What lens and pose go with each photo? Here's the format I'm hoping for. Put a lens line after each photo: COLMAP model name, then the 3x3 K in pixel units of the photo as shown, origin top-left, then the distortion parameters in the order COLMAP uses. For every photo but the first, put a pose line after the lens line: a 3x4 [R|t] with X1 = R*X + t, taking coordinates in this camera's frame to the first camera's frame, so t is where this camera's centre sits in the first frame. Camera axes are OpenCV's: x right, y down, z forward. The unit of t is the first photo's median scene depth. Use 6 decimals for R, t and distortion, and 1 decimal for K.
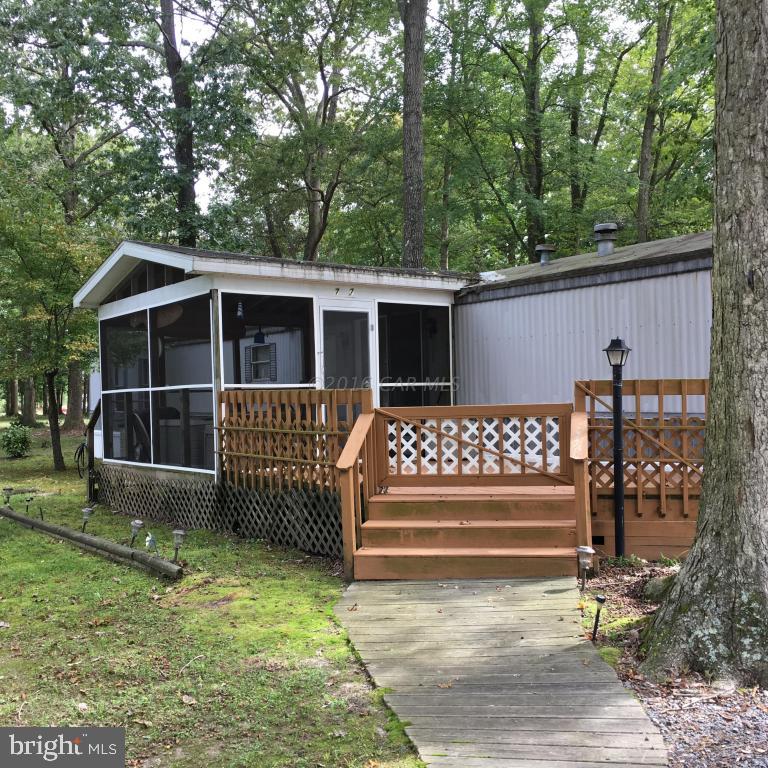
lens RADIAL K [[868.0, 0, 384.0], [0, 868.0, 384.0], [0, 0, 1]] dist [0.033917, -0.019668]
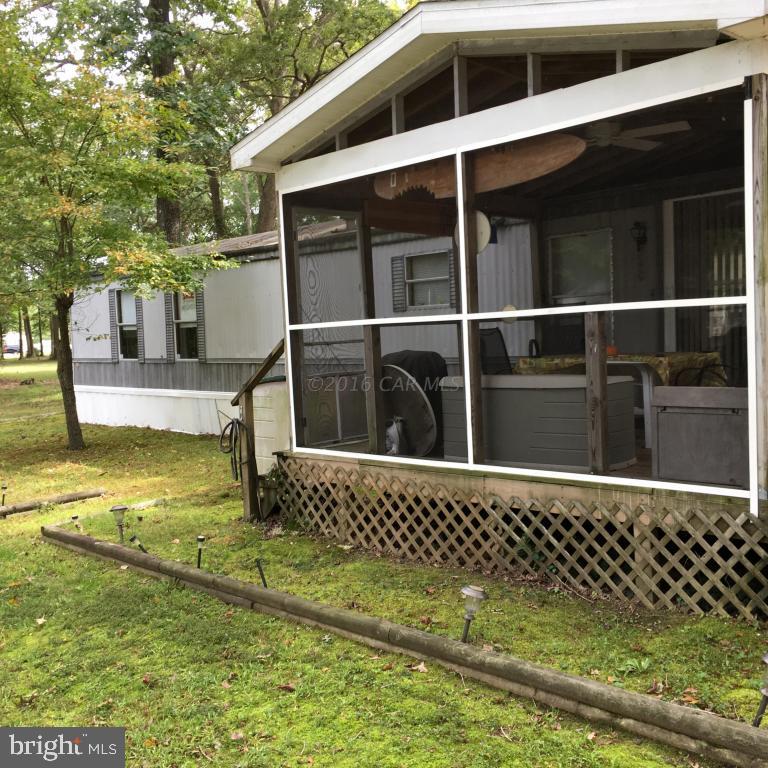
lens RADIAL K [[868.0, 0, 384.0], [0, 868.0, 384.0], [0, 0, 1]] dist [0.033917, -0.019668]
pose [[0.991416, -0.020892, 0.129064, -0.349781], [0.013054, 0.998035, 0.061286, 0.012773], [-0.130091, -0.059075, 0.989741, 0.469100]]
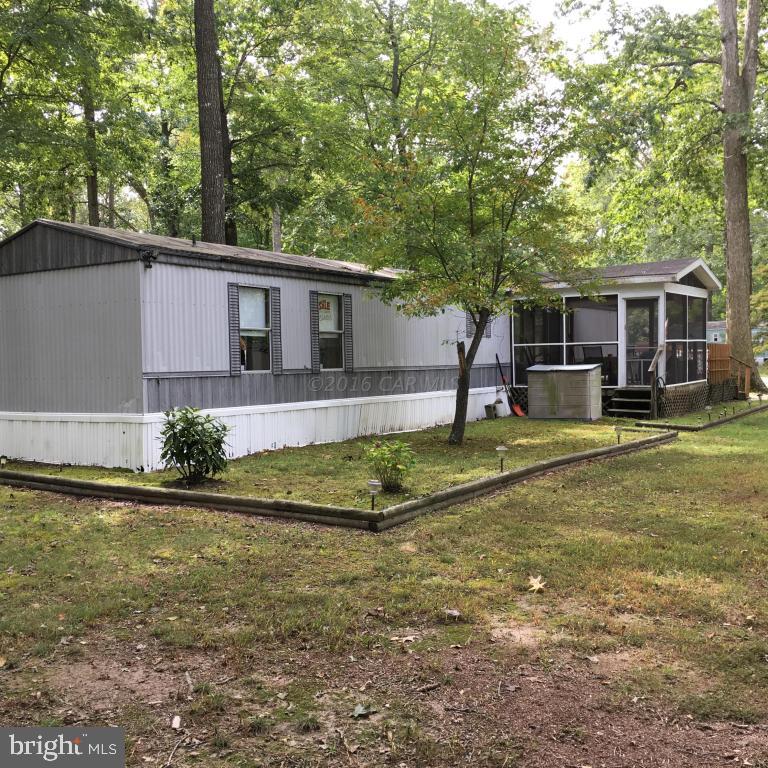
lens RADIAL K [[868.0, 0, 384.0], [0, 868.0, 384.0], [0, 0, 1]] dist [0.033917, -0.019668]
pose [[-0.353567, -0.002699, 0.935405, -1.219202], [0.015013, 0.999851, 0.008560, 0.044922], [-0.935289, 0.017069, -0.353474, 1.539093]]
